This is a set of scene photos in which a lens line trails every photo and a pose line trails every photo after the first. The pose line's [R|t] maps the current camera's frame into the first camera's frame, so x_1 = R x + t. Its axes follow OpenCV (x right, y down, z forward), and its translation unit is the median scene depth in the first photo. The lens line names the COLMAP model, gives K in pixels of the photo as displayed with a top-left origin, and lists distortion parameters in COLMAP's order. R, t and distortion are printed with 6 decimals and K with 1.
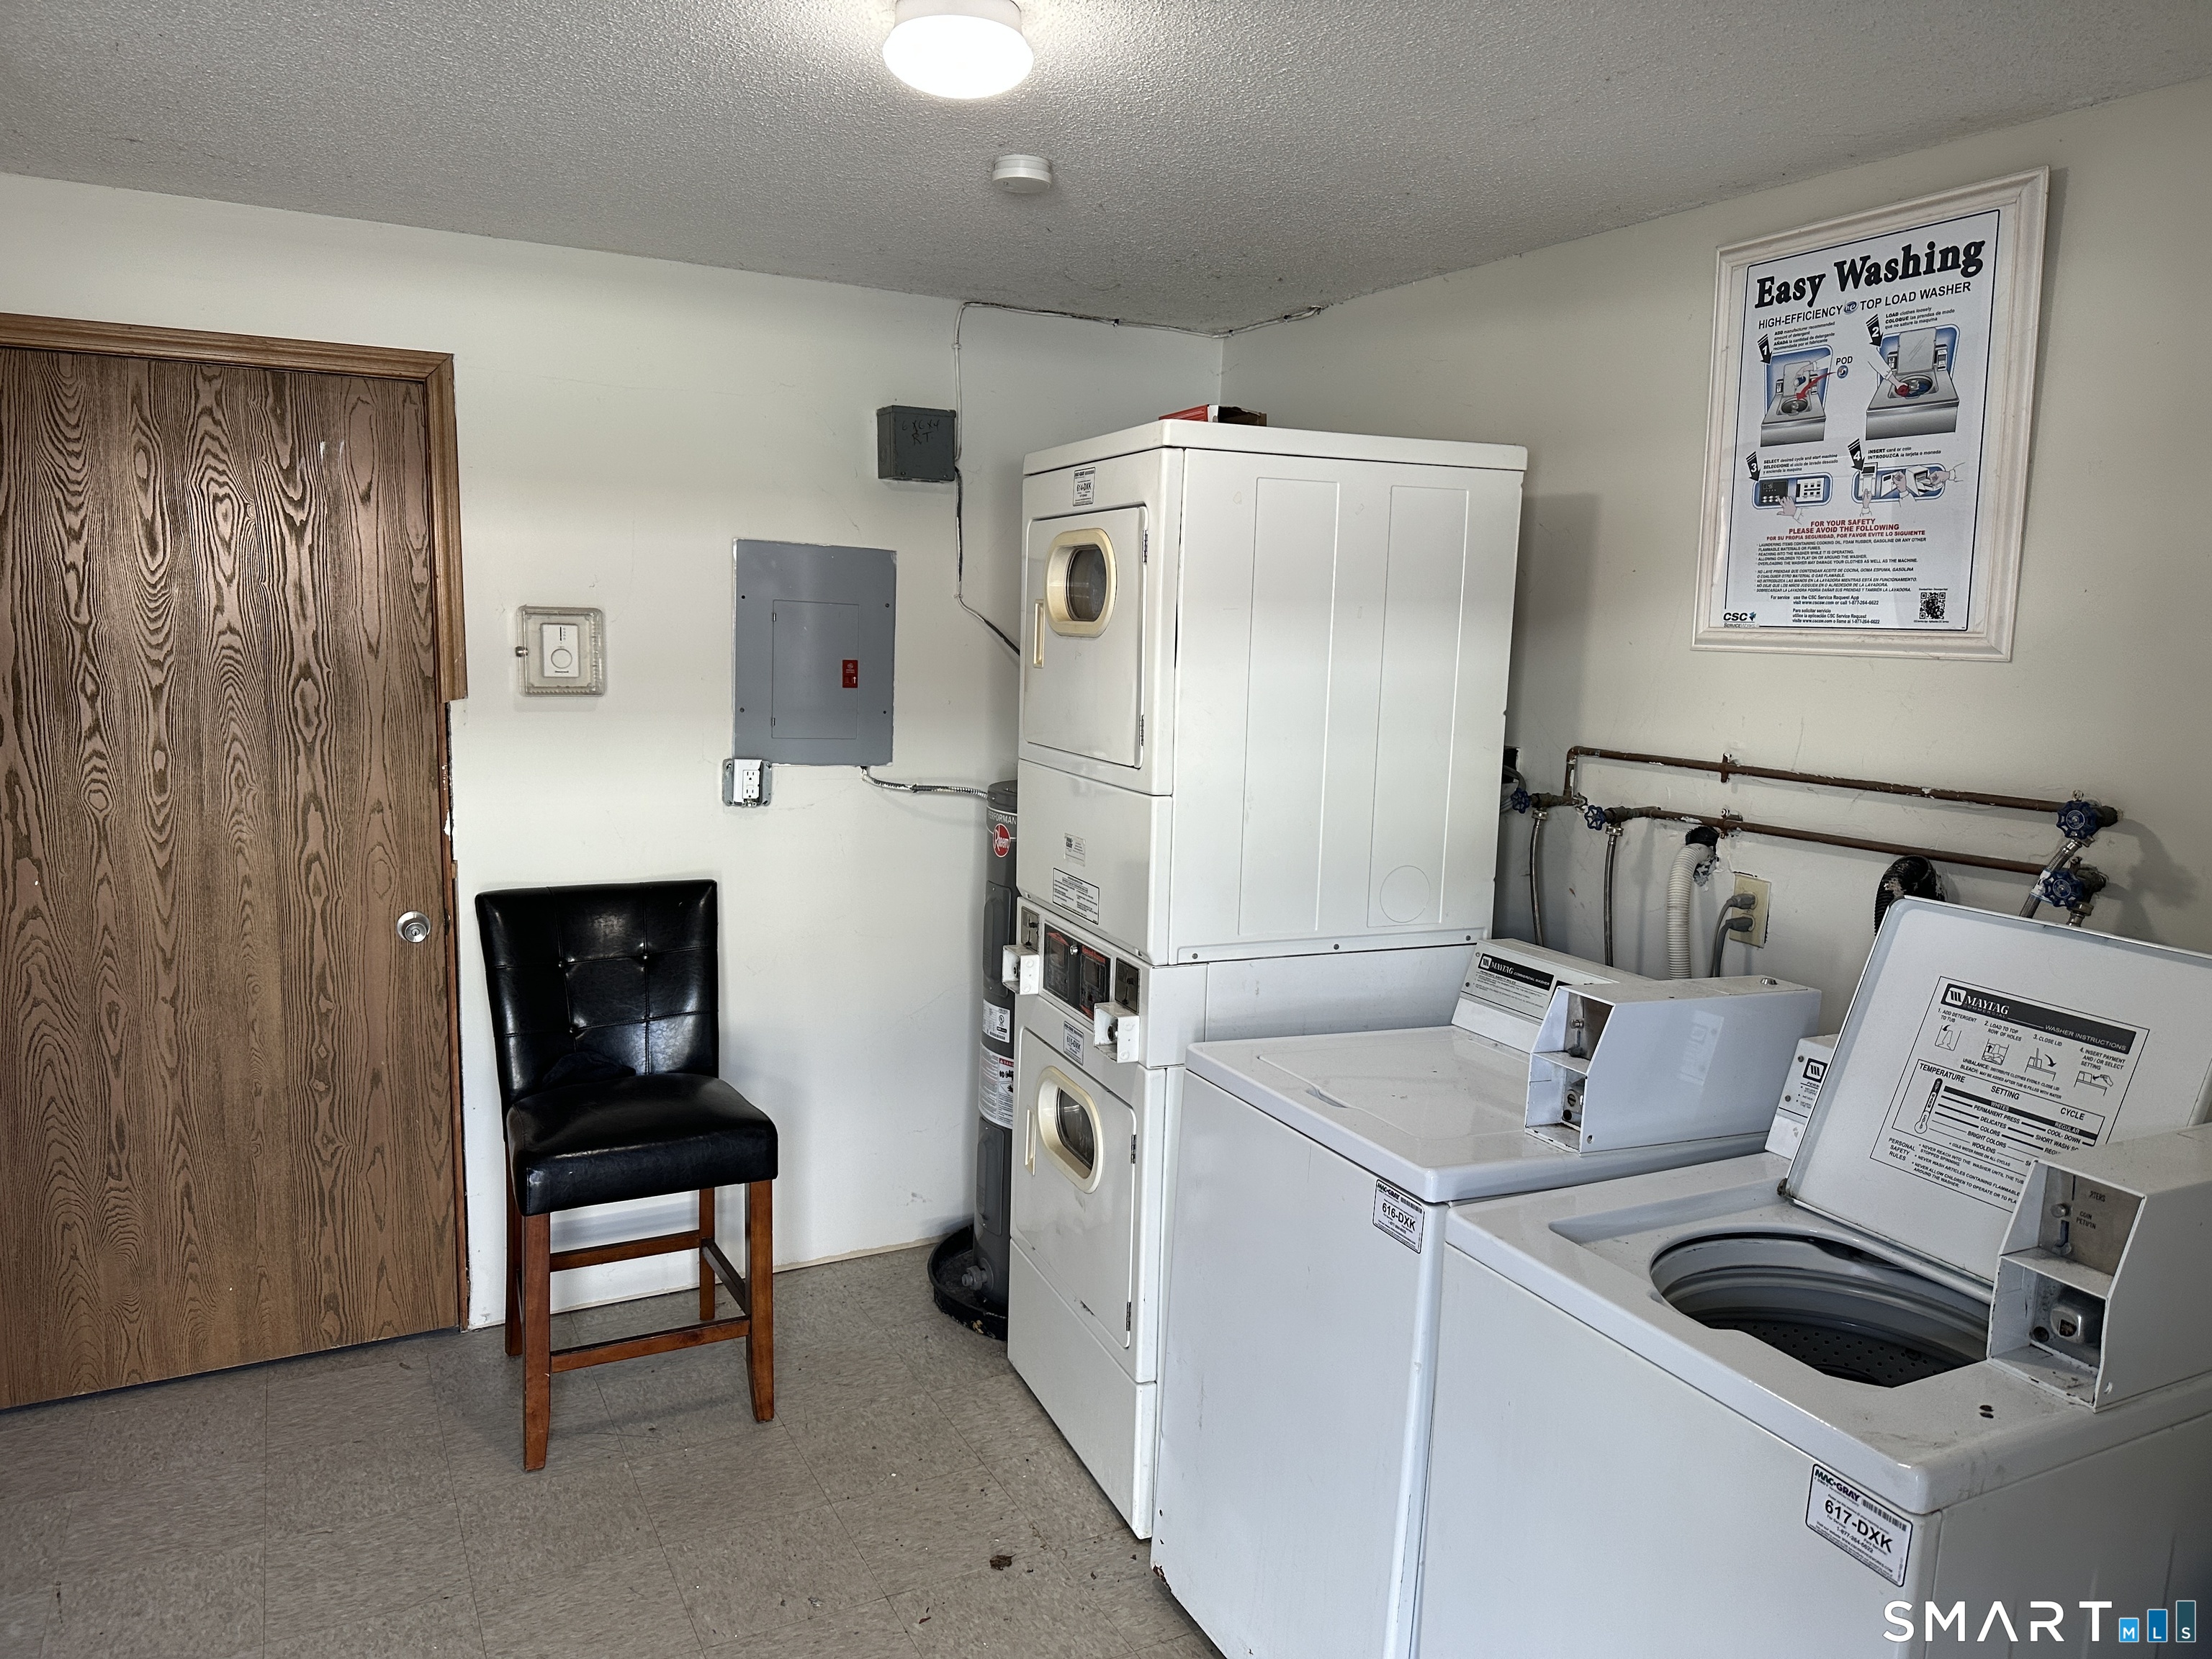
lens RADIAL K [[1552.4, 0, 1130.4], [0, 1552.4, 840.9], [0, 0, 1]] dist [0.086011, -0.125861]
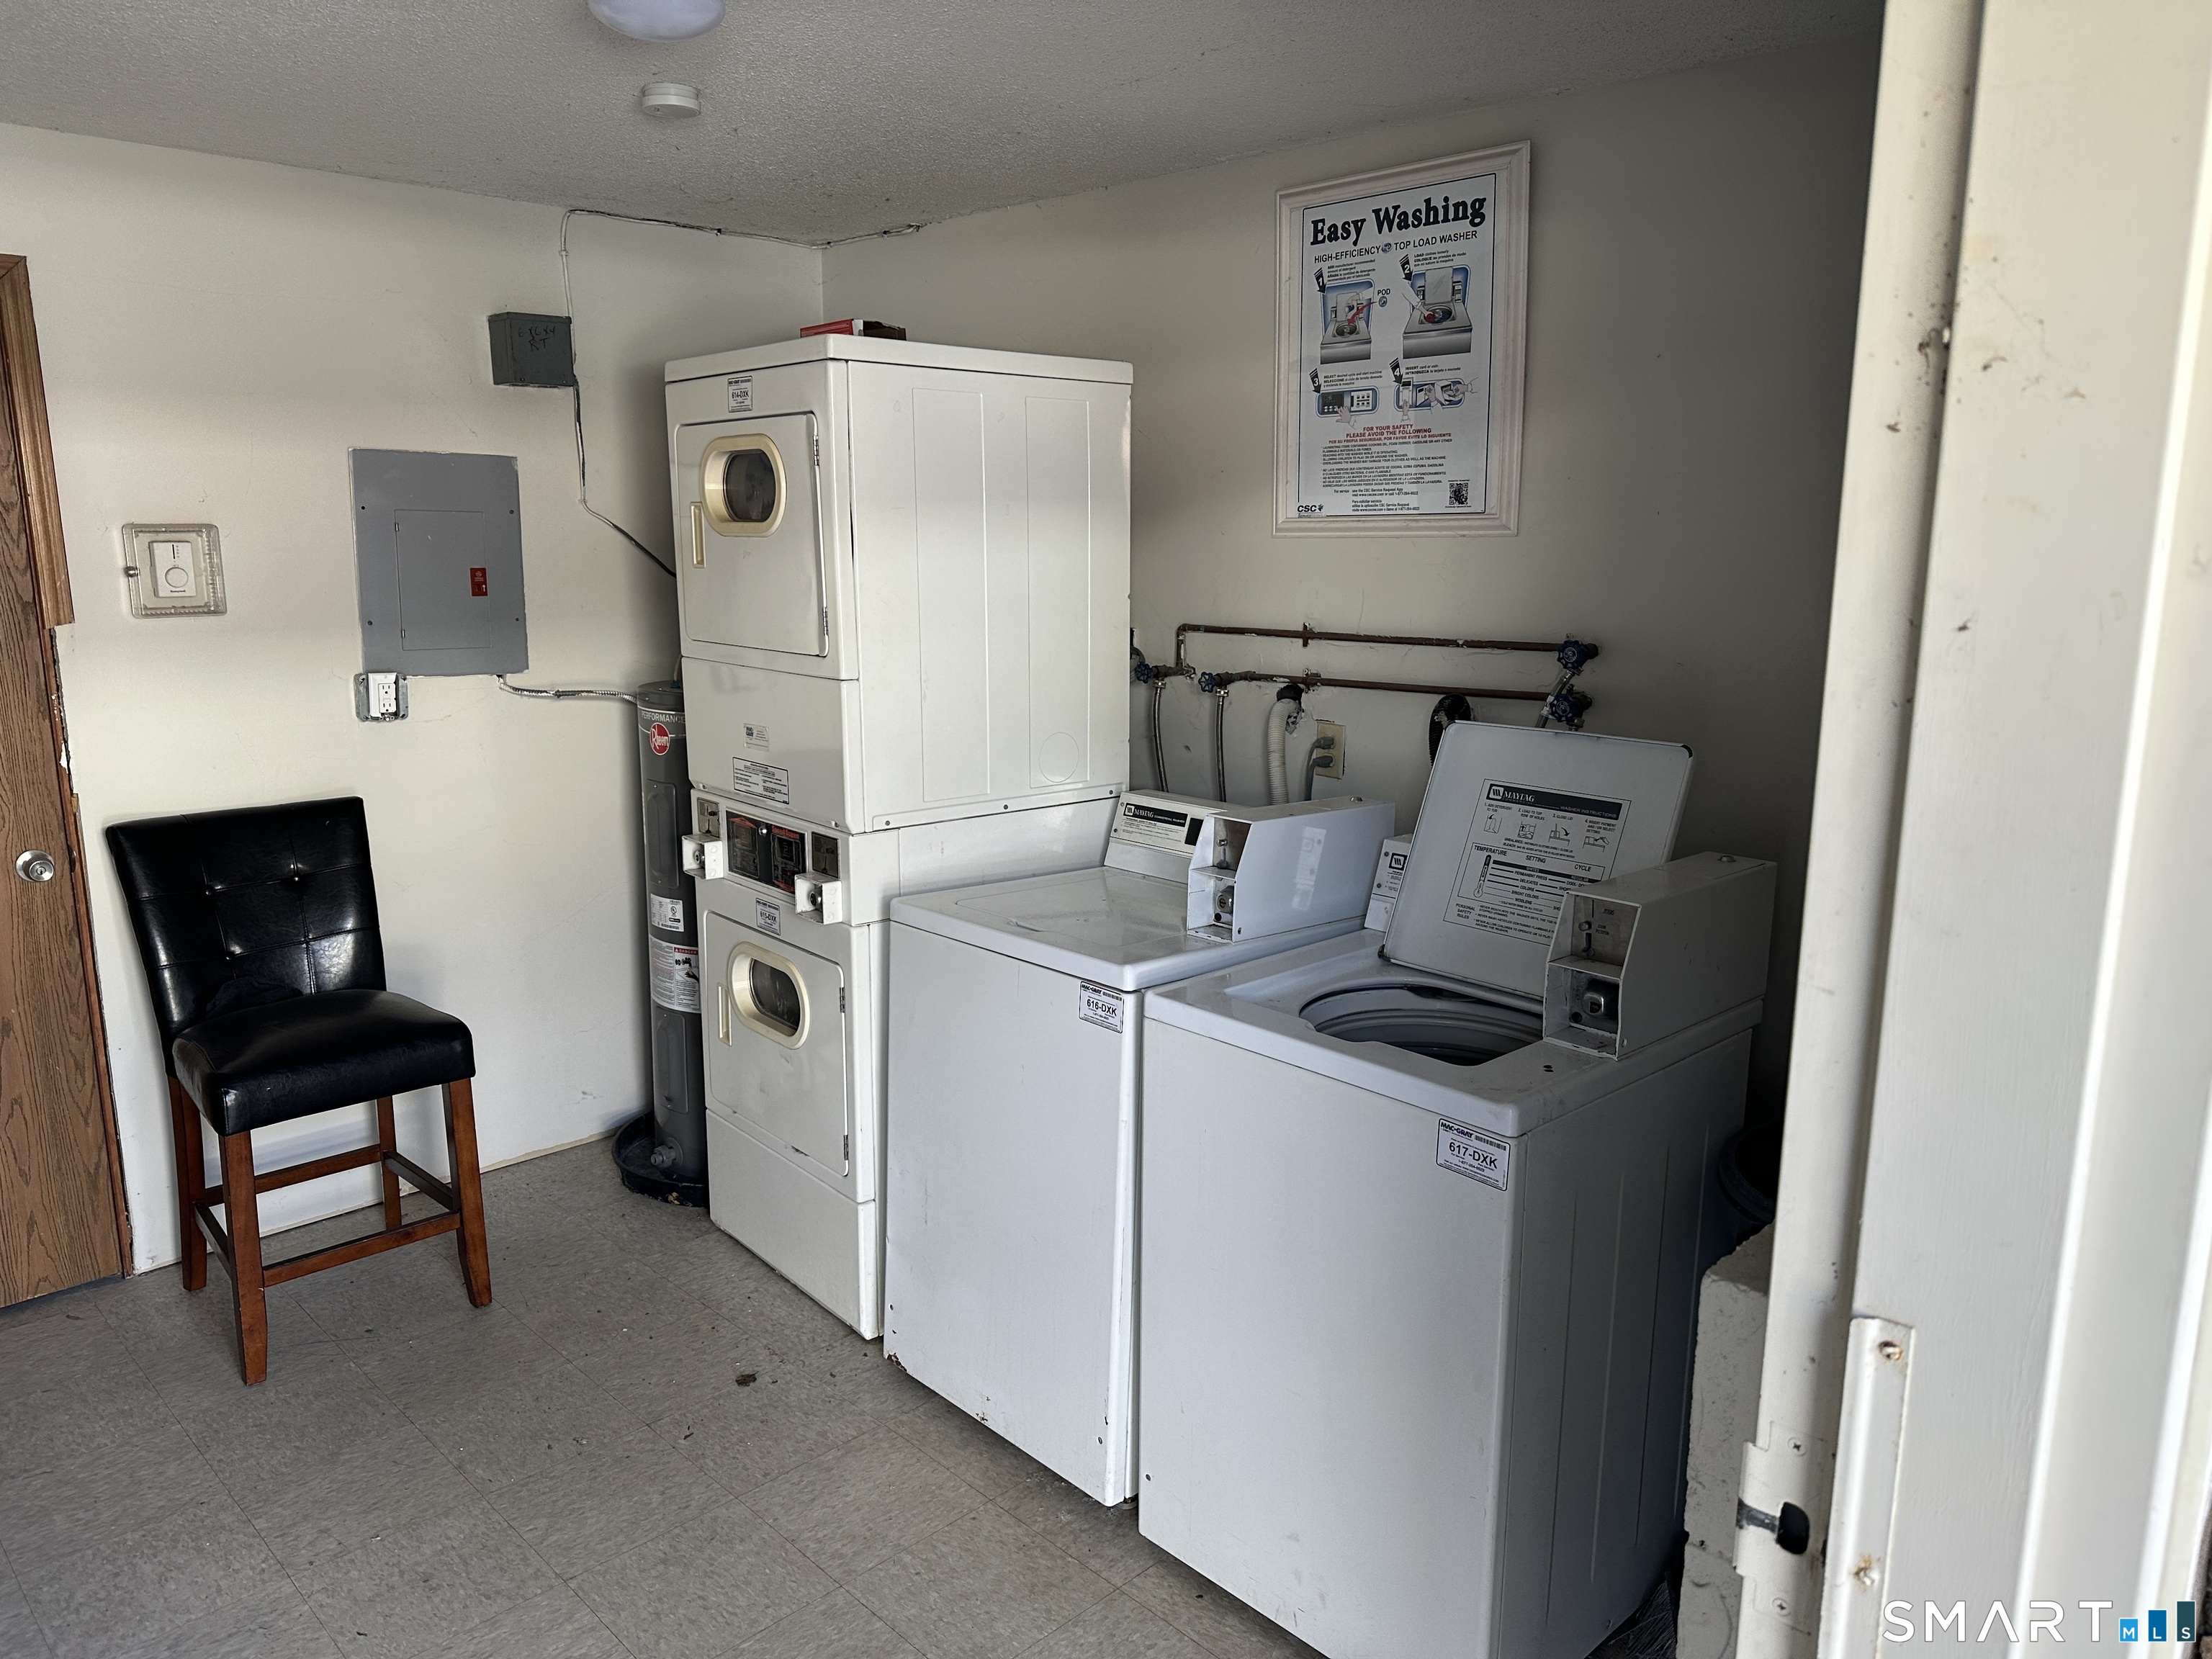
lens RADIAL K [[1697.8, 0, 1059.7], [0, 1697.8, 880.2], [0, 0, 1]] dist [0.177791, -0.384494]
pose [[0.955591, -0.082574, 0.282893, -0.185218], [0.065853, 0.995501, 0.068130, 0.038319], [-0.287246, -0.046475, 0.956729, -0.212758]]
